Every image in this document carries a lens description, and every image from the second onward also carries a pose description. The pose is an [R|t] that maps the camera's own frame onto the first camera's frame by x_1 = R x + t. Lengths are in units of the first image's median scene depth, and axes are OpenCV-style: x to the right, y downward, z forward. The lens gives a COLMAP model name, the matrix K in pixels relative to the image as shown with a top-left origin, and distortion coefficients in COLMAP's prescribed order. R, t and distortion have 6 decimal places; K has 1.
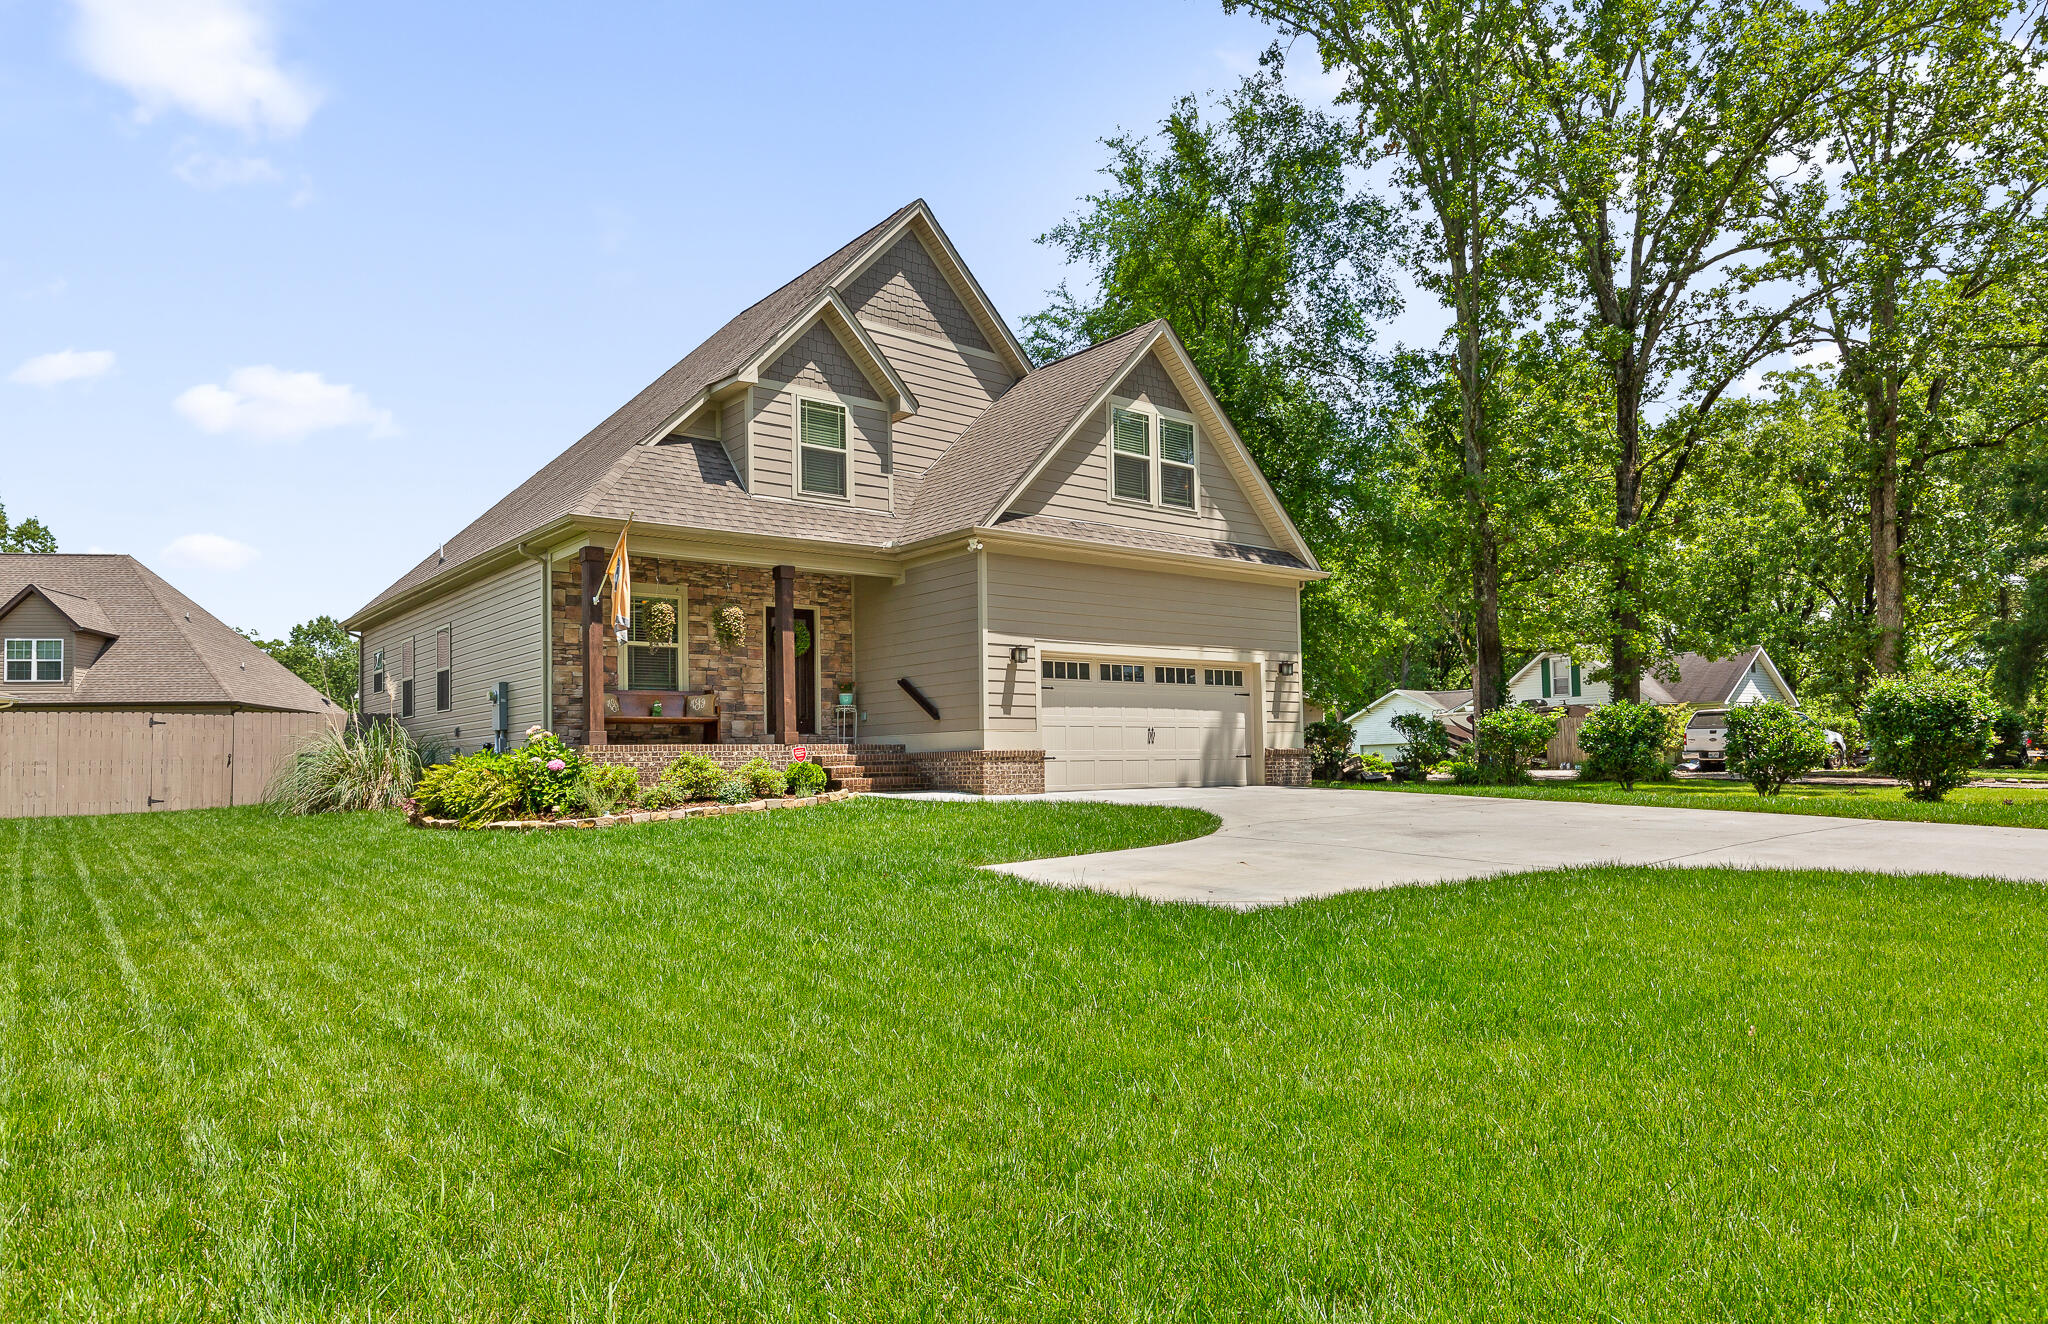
lens RADIAL K [[1262.1, 0, 1061.2], [0, 1262.1, 721.6], [0, 0, 1]] dist [-0.000506, -0.000108]
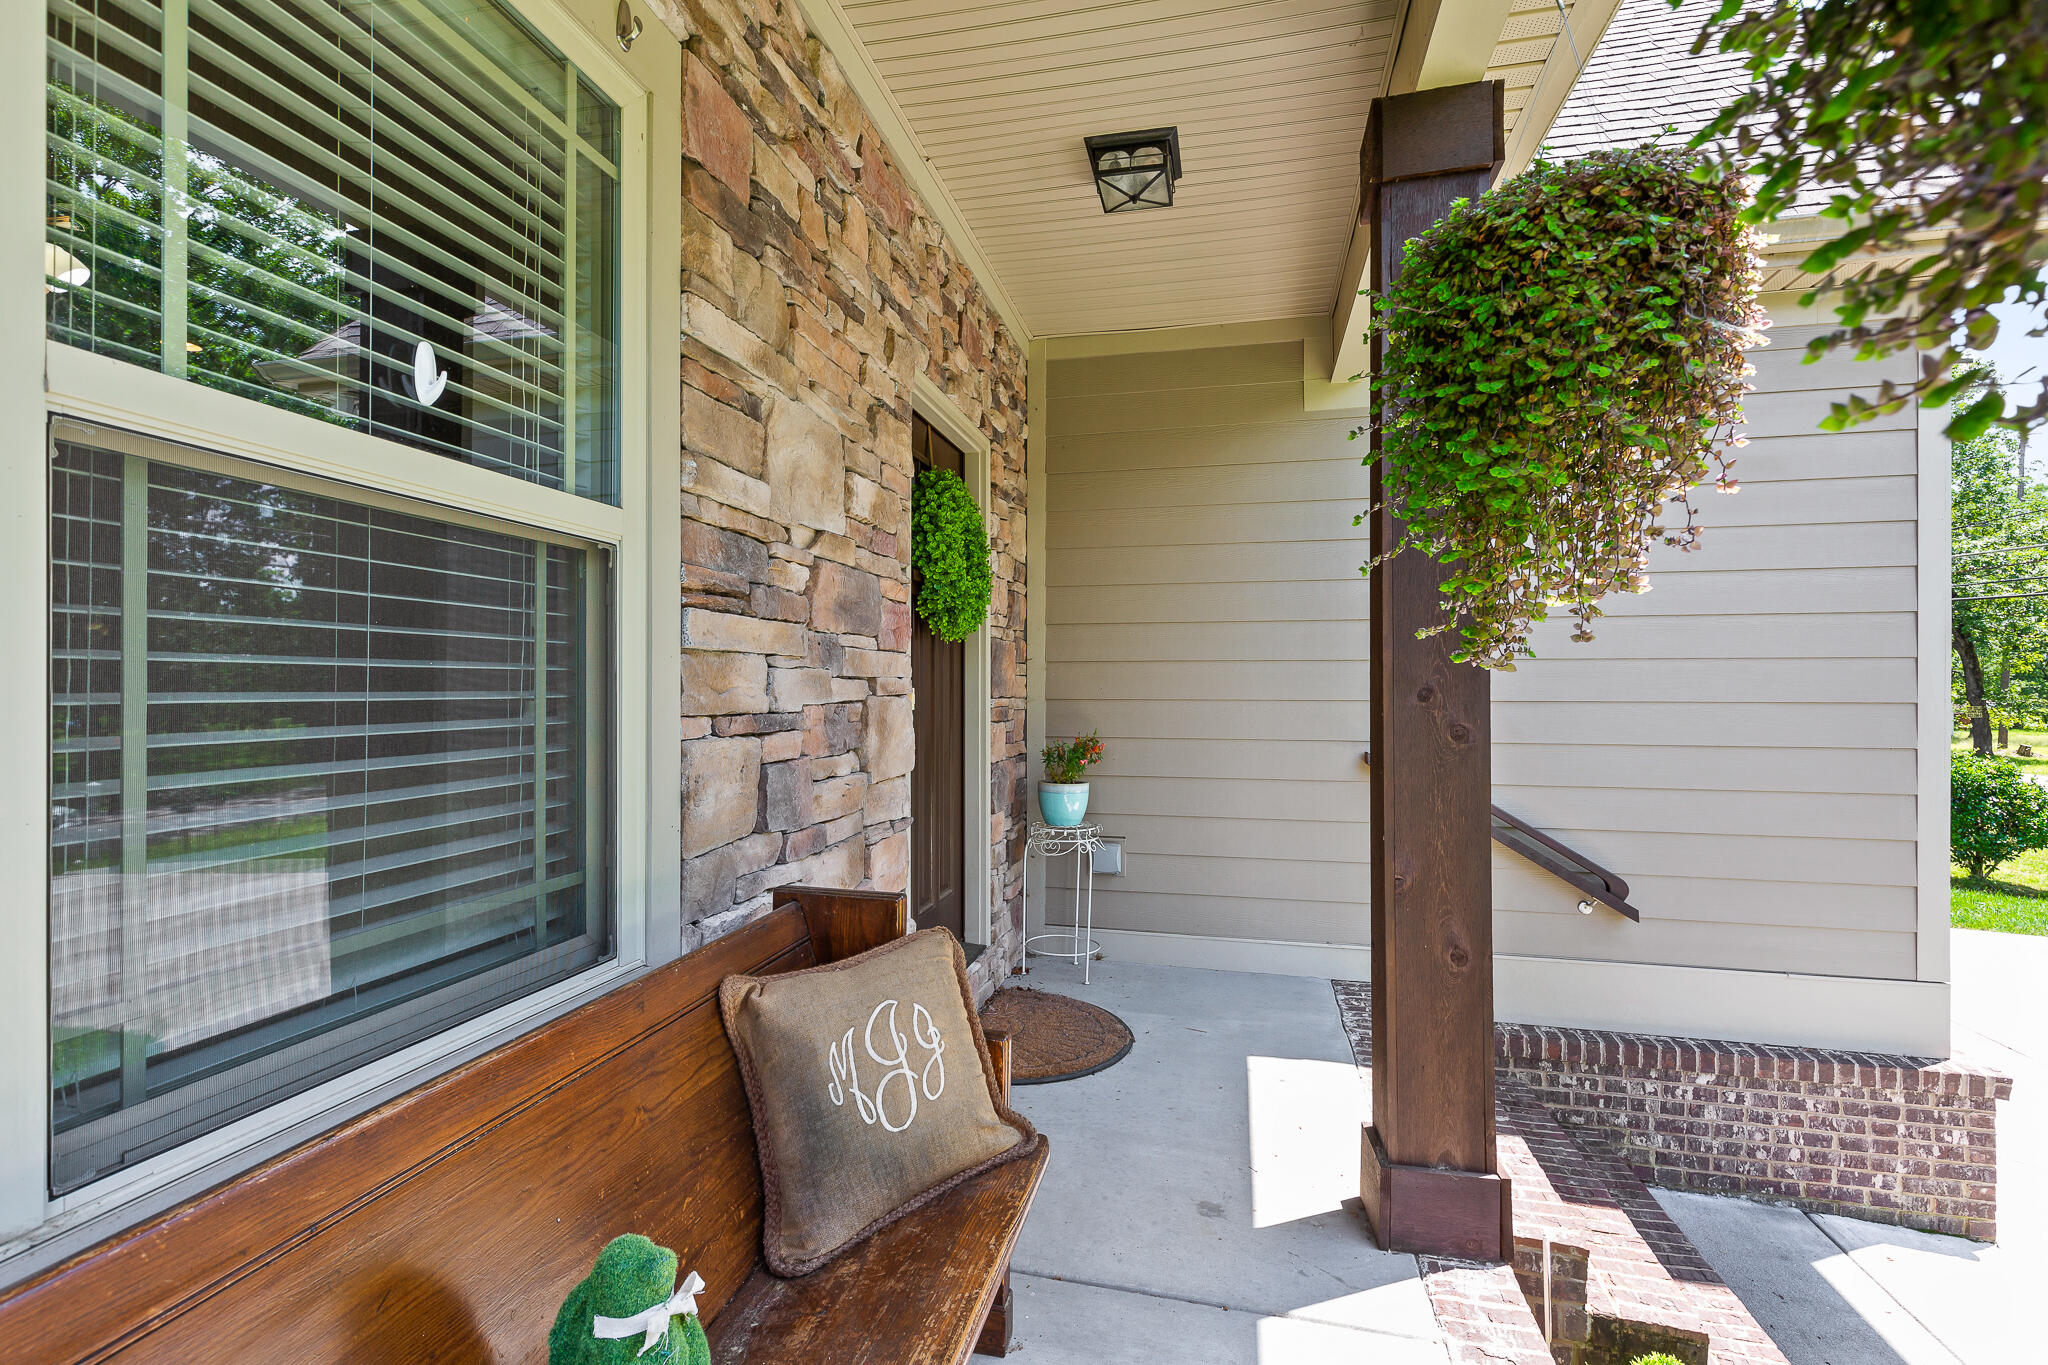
lens RADIAL K [[956.5, 0, 1014.2], [0, 956.5, 698.6], [0, 0, 1]] dist [0.003349, 0.000036]
pose [[0.803145, 0.014535, 0.595607, -0.315558], [-0.038552, 0.998875, 0.027609, -0.047355], [-0.594535, -0.045136, 0.802802, 0.882135]]
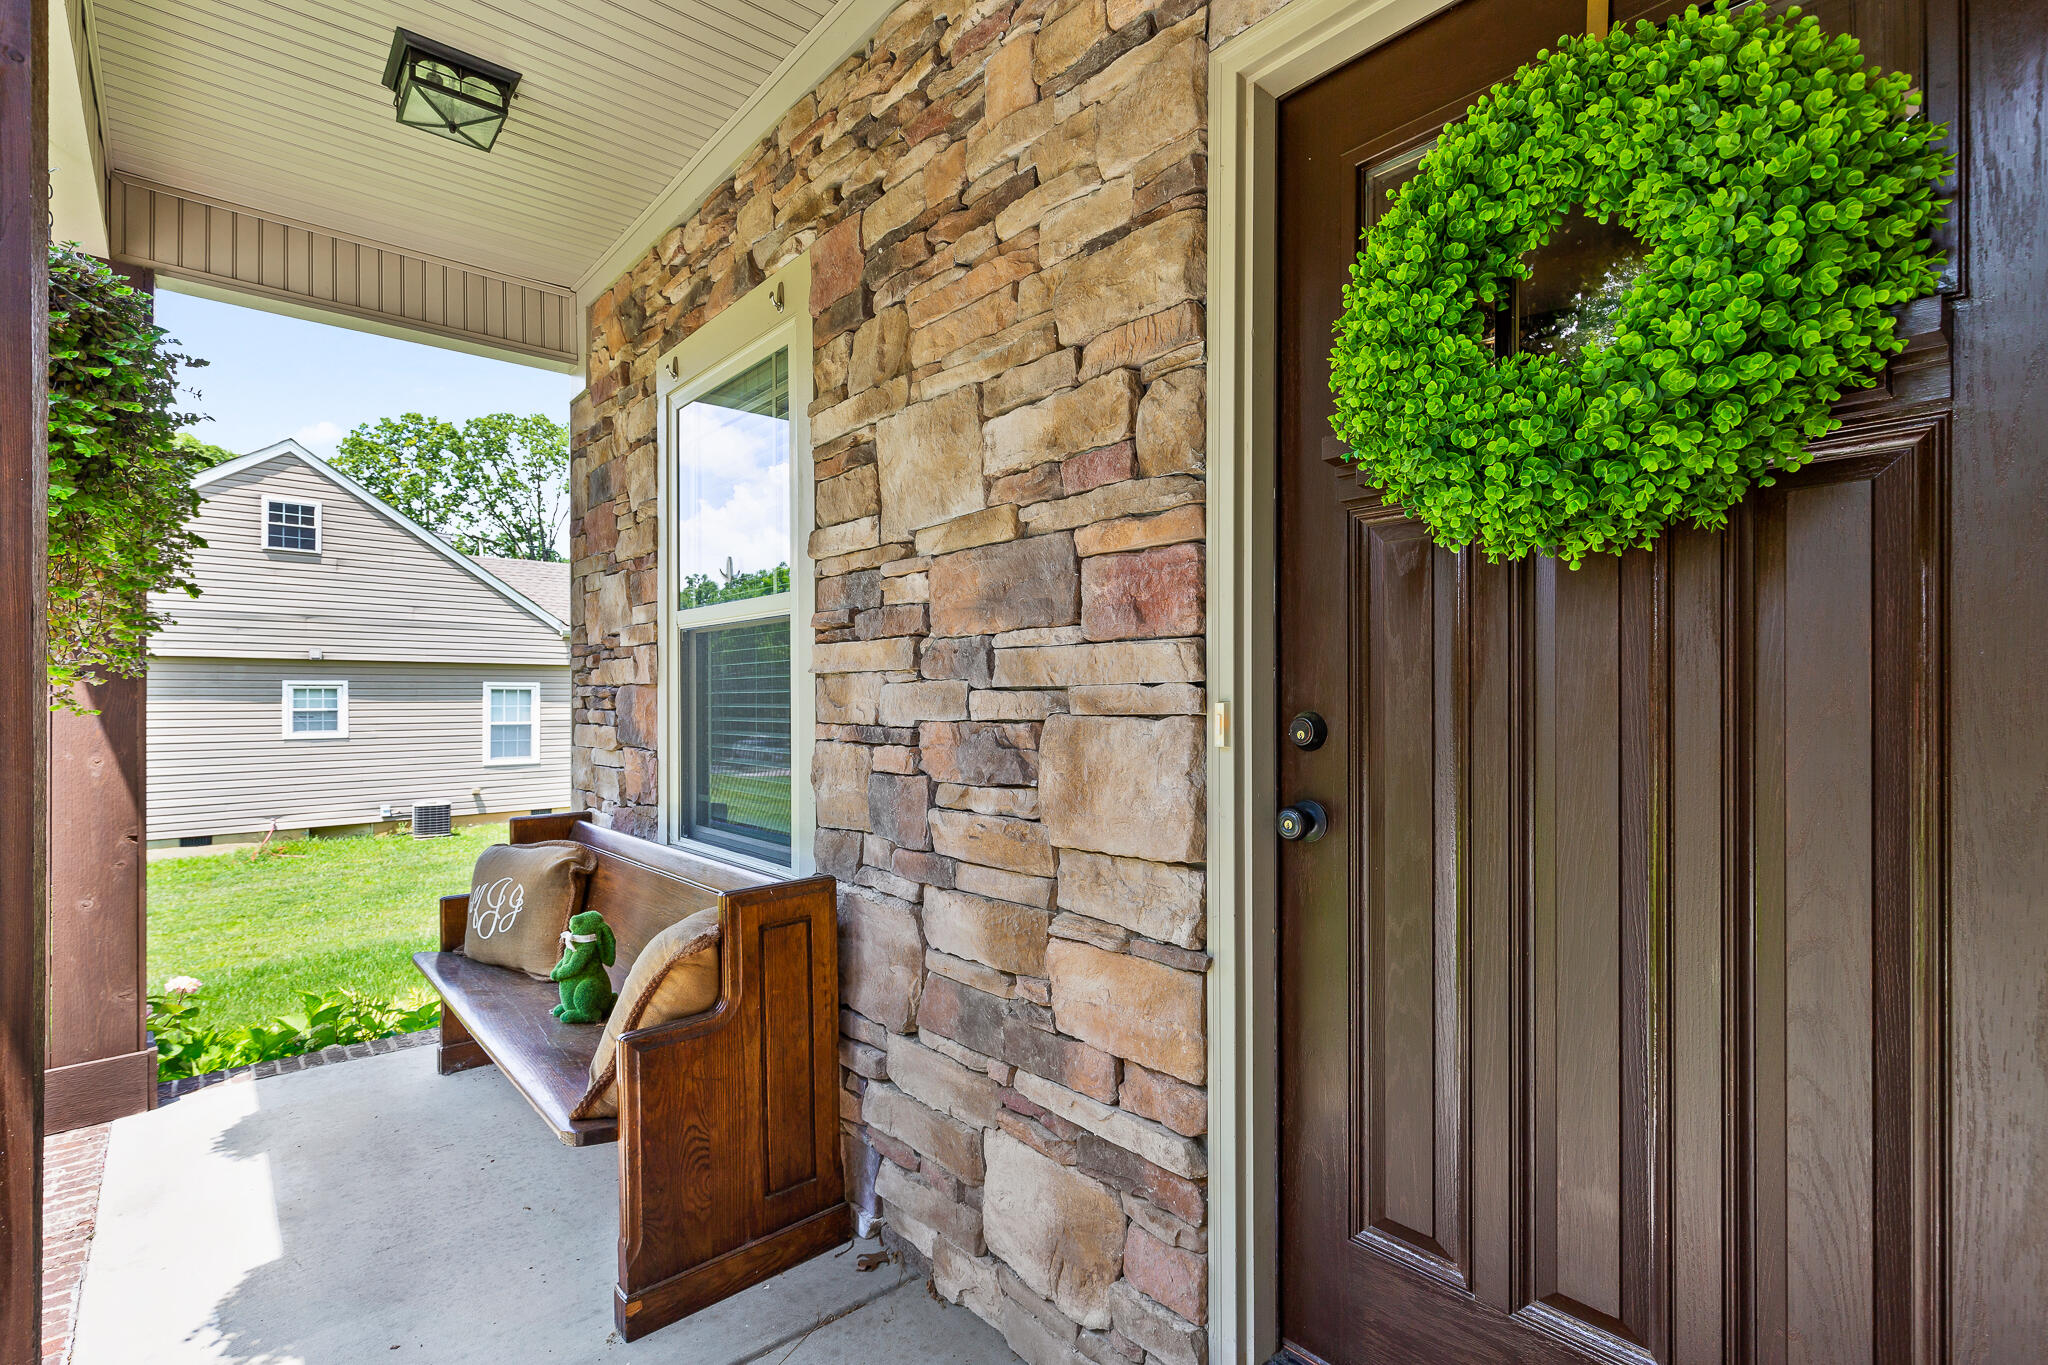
lens RADIAL K [[956.5, 0, 1014.2], [0, 956.5, 698.6], [0, 0, 1]] dist [0.003349, 0.000036]
pose [[0.012837, 0.020966, -0.999698, -0.161653], [0.040487, 0.998949, 0.021470, -0.046805], [0.999098, -0.040751, 0.011974, 0.996948]]
